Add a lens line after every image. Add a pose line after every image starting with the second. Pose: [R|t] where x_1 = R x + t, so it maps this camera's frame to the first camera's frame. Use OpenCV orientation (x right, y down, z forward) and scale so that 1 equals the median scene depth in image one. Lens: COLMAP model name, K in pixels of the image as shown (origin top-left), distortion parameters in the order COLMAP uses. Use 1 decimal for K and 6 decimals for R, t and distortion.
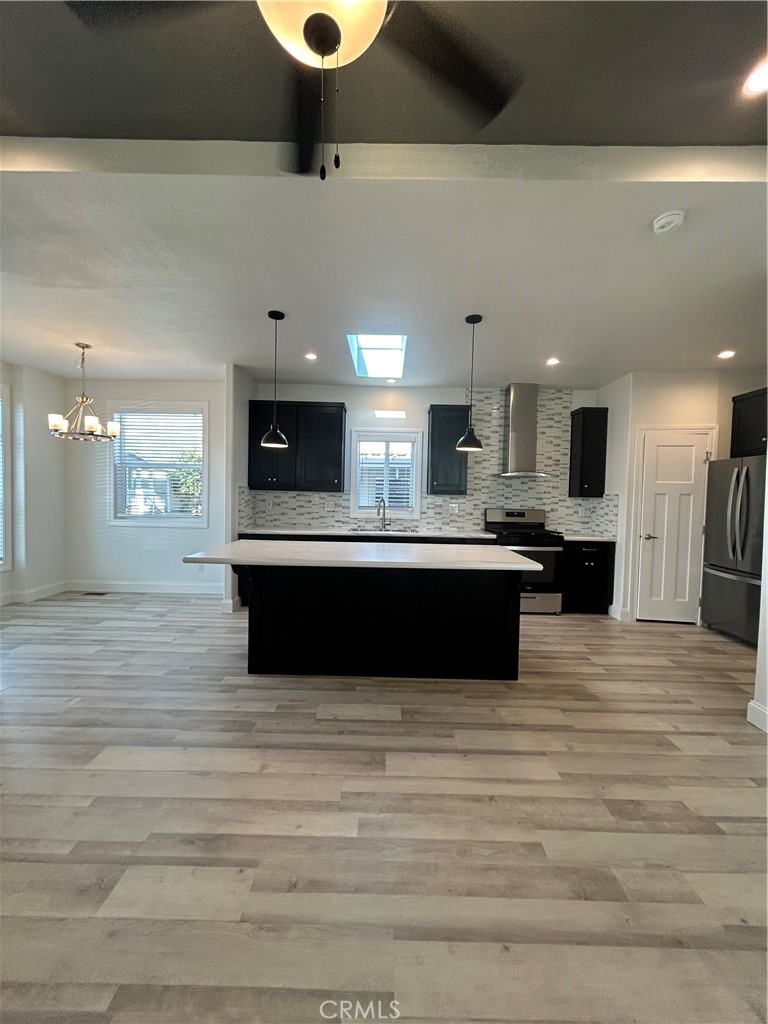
lens RADIAL K [[417.2, 0, 385.1], [0, 417.2, 511.2], [0, 0, 1]] dist [-0.002660, 0.000698]
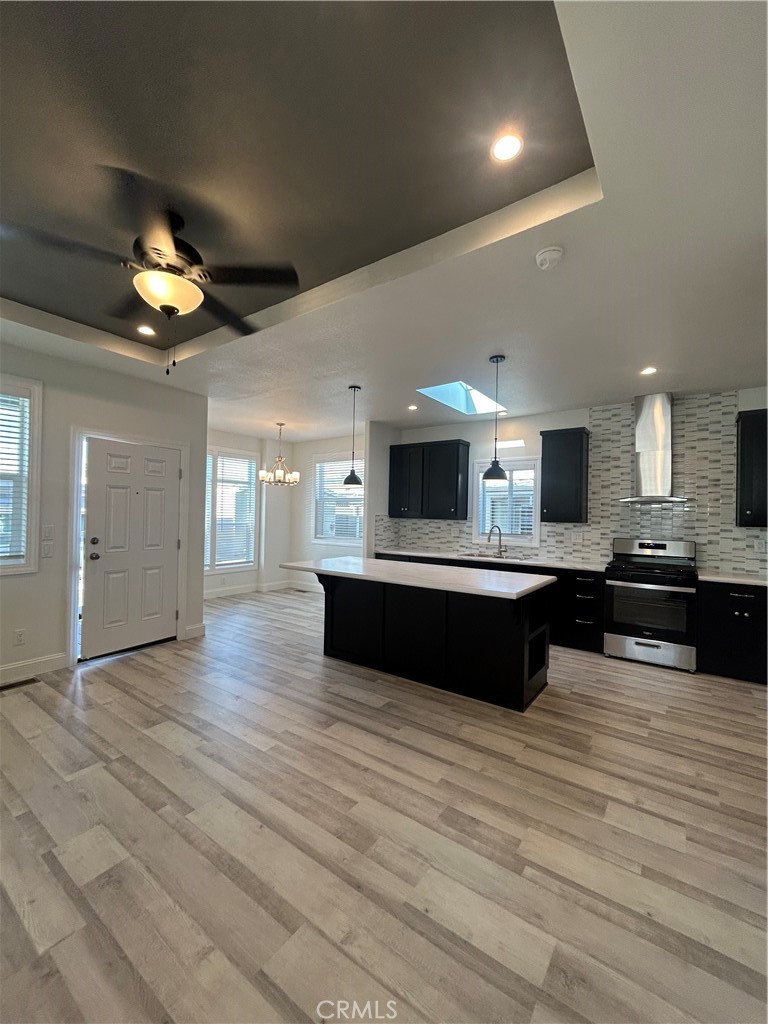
lens RADIAL K [[417.2, 0, 385.1], [0, 417.2, 511.2], [0, 0, 1]] dist [-0.002660, 0.000698]
pose [[0.817336, -0.010275, -0.576069, 0.375459], [-0.024731, 0.998294, -0.052894, -0.005099], [0.575630, 0.057479, 0.815688, -0.008784]]
